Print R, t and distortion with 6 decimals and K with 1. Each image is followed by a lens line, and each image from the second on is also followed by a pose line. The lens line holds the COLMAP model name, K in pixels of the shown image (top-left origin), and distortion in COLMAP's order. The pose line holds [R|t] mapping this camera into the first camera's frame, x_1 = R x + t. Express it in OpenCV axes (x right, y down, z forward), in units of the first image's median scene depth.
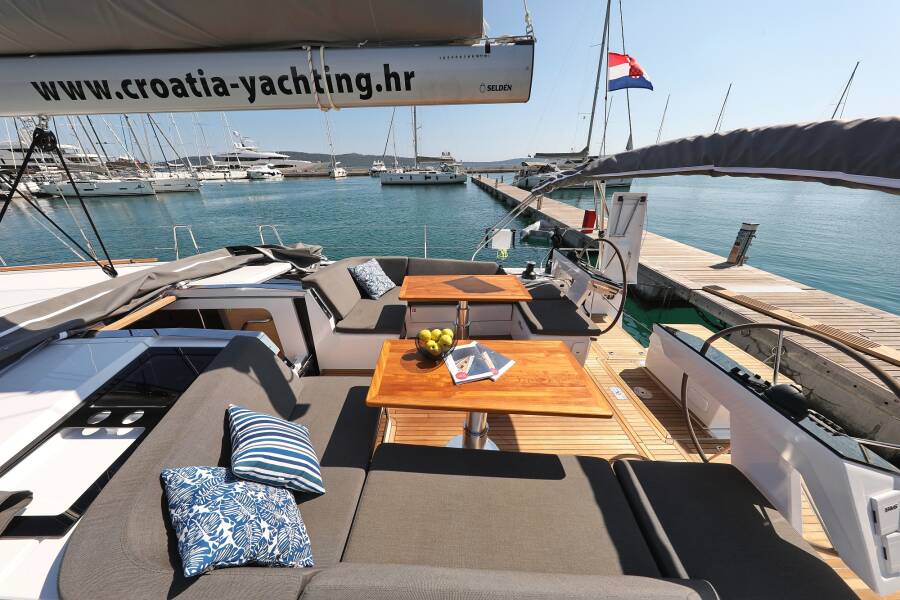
lens RADIAL K [[287.5, 0, 450.0], [0, 287.5, 300.0], [0, 0, 1]] dist [0.000700, -0.000053]
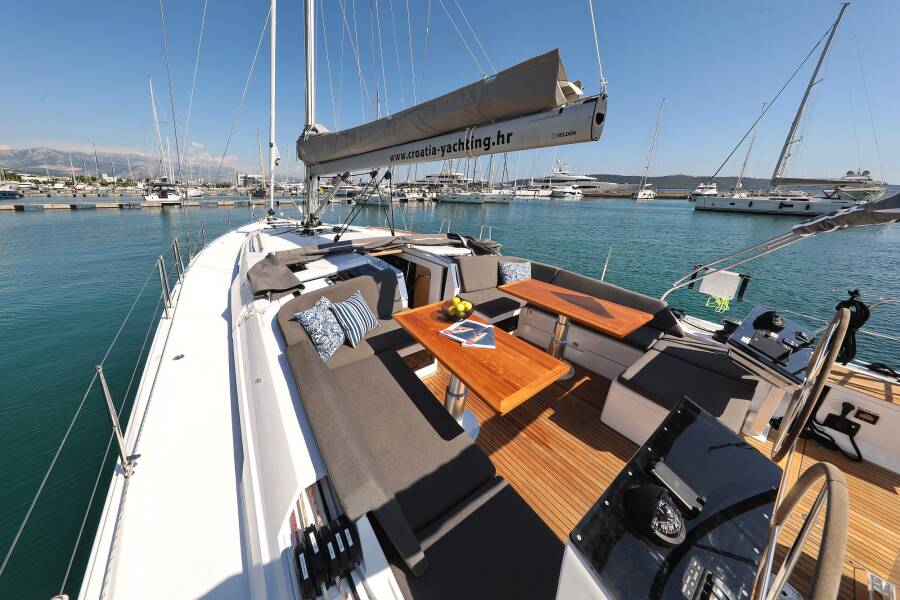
lens RADIAL K [[314.0, 0, 452.3], [0, 314.0, 216.1], [0, 0, 1]] dist [0.011847, -0.000032]
pose [[0.602301, 0.090488, -0.793124, 0.620542], [-0.352968, 0.921340, -0.162929, -0.000282], [0.715994, 0.378079, 0.586863, -0.022731]]
